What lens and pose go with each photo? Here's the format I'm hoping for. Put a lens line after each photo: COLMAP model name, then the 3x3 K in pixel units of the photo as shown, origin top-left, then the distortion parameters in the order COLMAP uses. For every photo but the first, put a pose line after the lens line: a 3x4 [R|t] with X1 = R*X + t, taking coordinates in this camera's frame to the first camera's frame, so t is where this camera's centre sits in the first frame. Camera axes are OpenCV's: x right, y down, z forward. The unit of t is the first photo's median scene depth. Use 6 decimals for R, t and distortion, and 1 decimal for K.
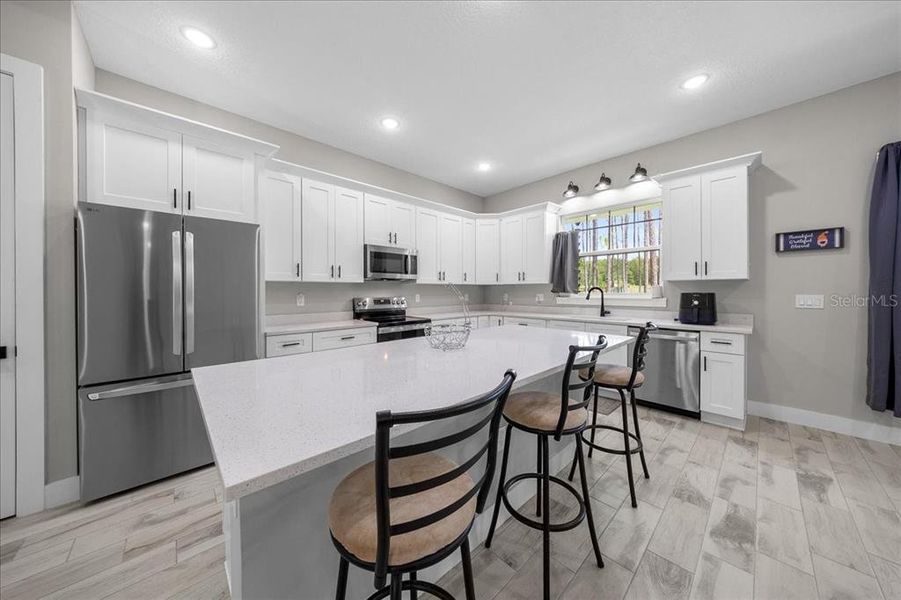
lens RADIAL K [[286.8, 0, 447.4], [0, 286.8, 293.6], [0, 0, 1]] dist [-0.010877, 0.000421]
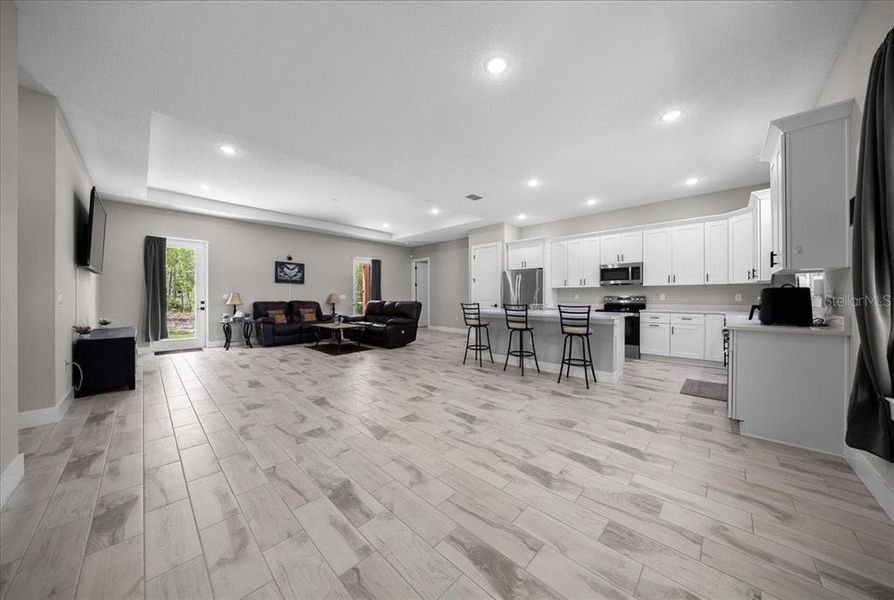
lens RADIAL K [[301.2, 0, 459.1], [0, 301.2, 299.9], [0, 0, 1]] dist [-0.019780, -0.000170]
pose [[0.073306, 0.009420, -0.997265, 1.564983], [-0.006698, 0.999937, 0.008953, 0.031135], [0.997287, 0.006023, 0.073365, 0.004490]]
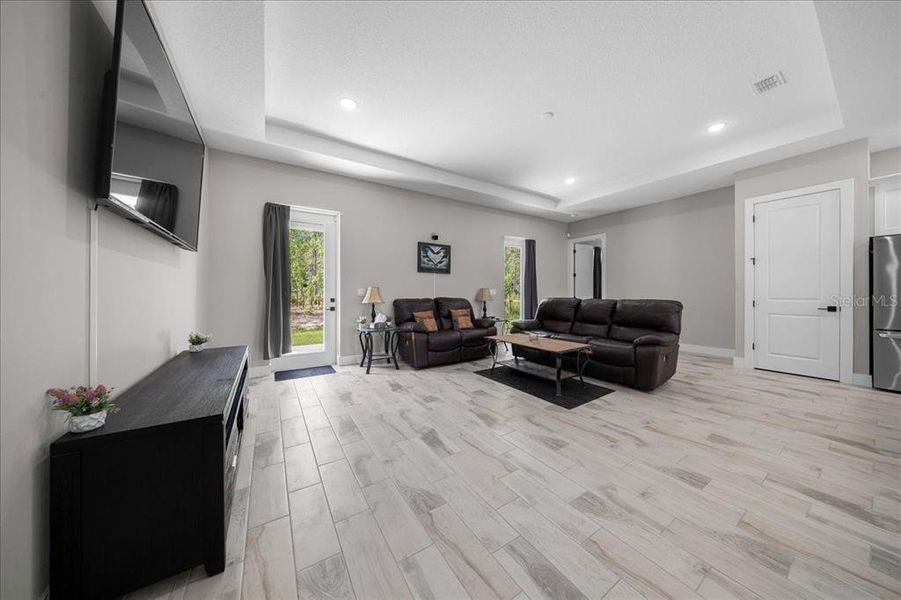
lens RADIAL K [[286.8, 0, 443.3], [0, 286.8, 291.4], [0, 0, 1]] dist [-0.010877, 0.000421]
pose [[-0.199077, 0.000134, -0.979984, 0.638641], [-0.003793, 0.999992, 0.000907, 0.032341], [0.979976, 0.003898, -0.199075, -0.815486]]
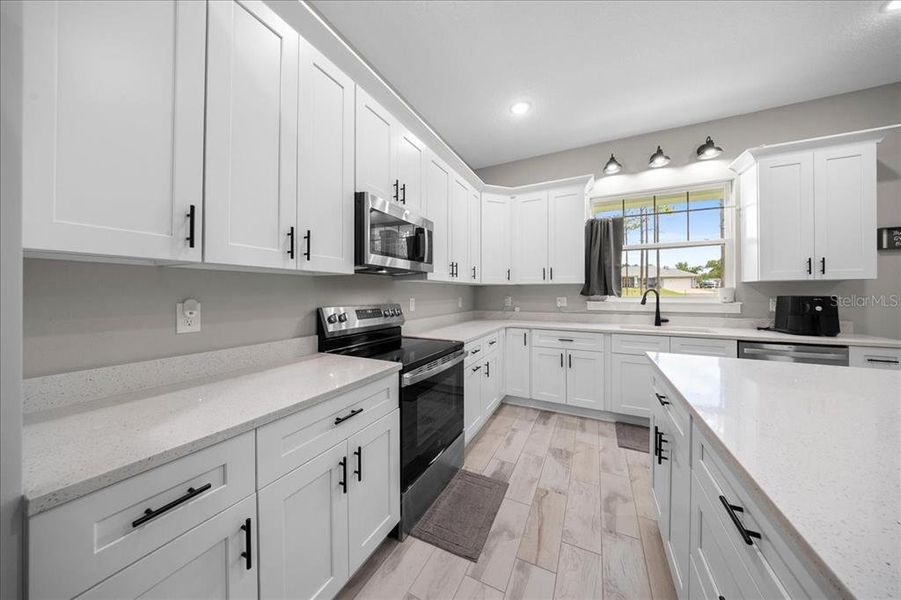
lens RADIAL K [[286.8, 0, 445.3], [0, 286.8, 291.7], [0, 0, 1]] dist [-0.010877, 0.000421]
pose [[0.942865, 0.004302, 0.333146, -0.326454], [0.000069, 0.999914, -0.013108, -0.004863], [-0.333174, 0.012382, 0.942784, 0.549850]]
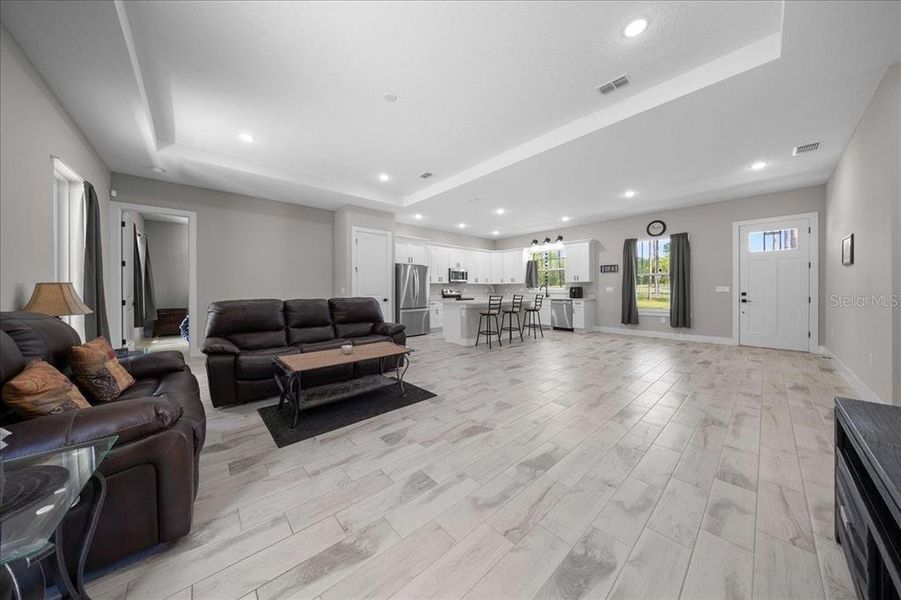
lens RADIAL K [[286.8, 0, 453.4], [0, 286.8, 293.1], [0, 0, 1]] dist [-0.010877, 0.000421]
pose [[0.999966, -0.002890, -0.007698, -0.239119], [0.002919, 0.999989, 0.003745, 0.039561], [0.007687, -0.003767, 0.999963, -1.592408]]
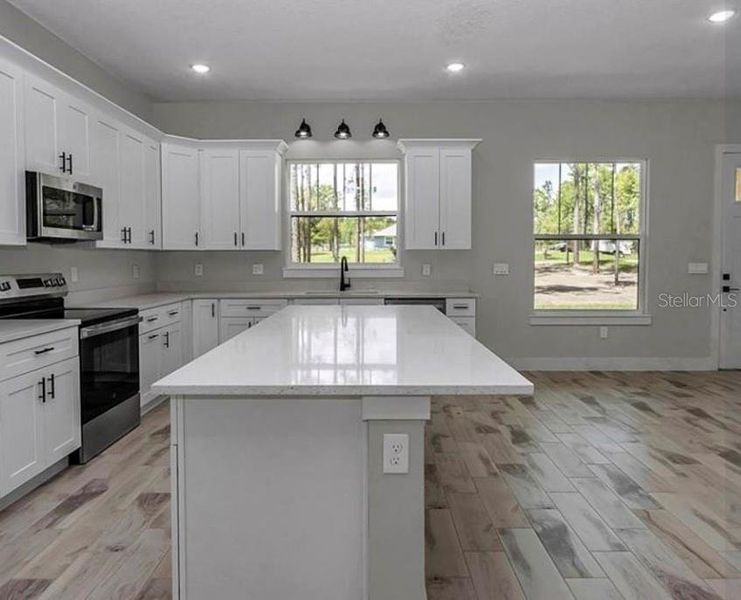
lens RADIAL K [[504.4, 0, 367.9], [0, 504.4, 270.7], [0, 0, 1]] dist [0.009189, -0.004135]
pose [[0.685864, -0.018058, 0.727506, -0.564364], [0.006521, 0.999804, 0.018670, -0.006898], [-0.727701, -0.008061, 0.685848, -0.062560]]
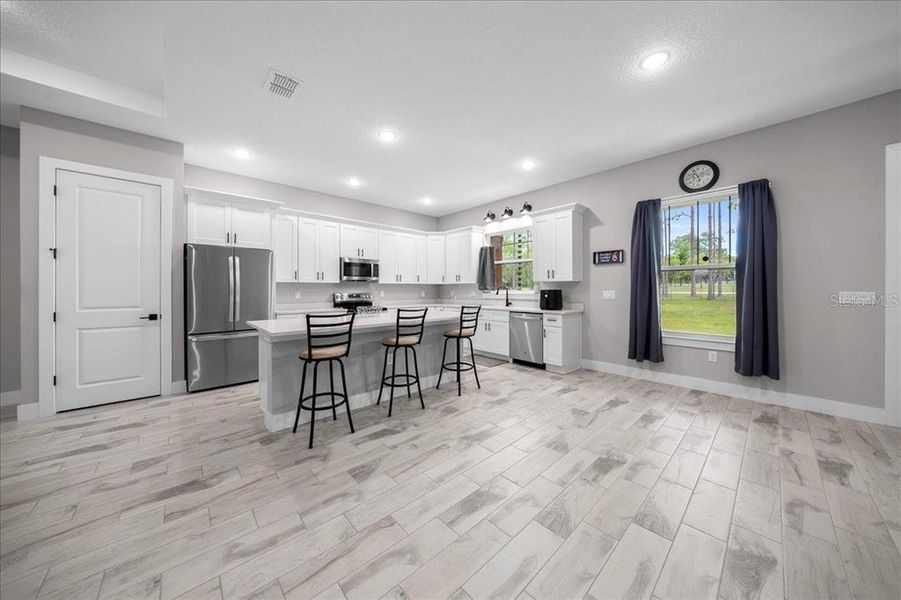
lens RADIAL K [[286.8, 0, 445.5], [0, 286.8, 294.8], [0, 0, 1]] dist [-0.010877, 0.000421]
pose [[0.999859, 0.001275, -0.016766, 0.310162], [-0.001119, 0.999956, 0.009345, 0.010006], [0.016777, -0.009325, 0.999816, -0.533464]]
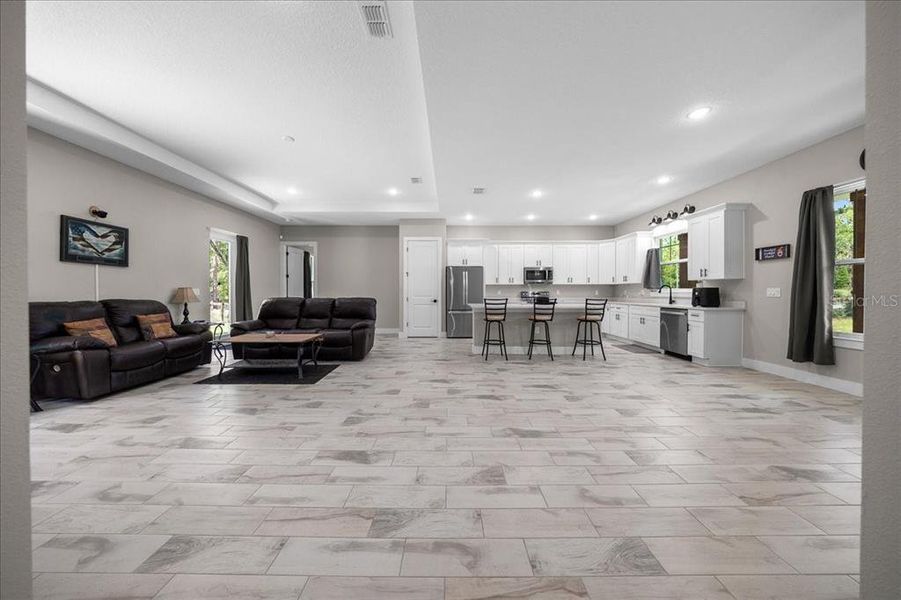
lens RADIAL K [[286.8, 0, 456.2], [0, 286.8, 297.3], [0, 0, 1]] dist [-0.010877, 0.000421]
pose [[0.736782, 0.013753, -0.675990, 0.867400], [-0.006208, 0.999889, 0.013576, 0.035428], [0.676101, -0.005805, 0.736786, -1.058588]]
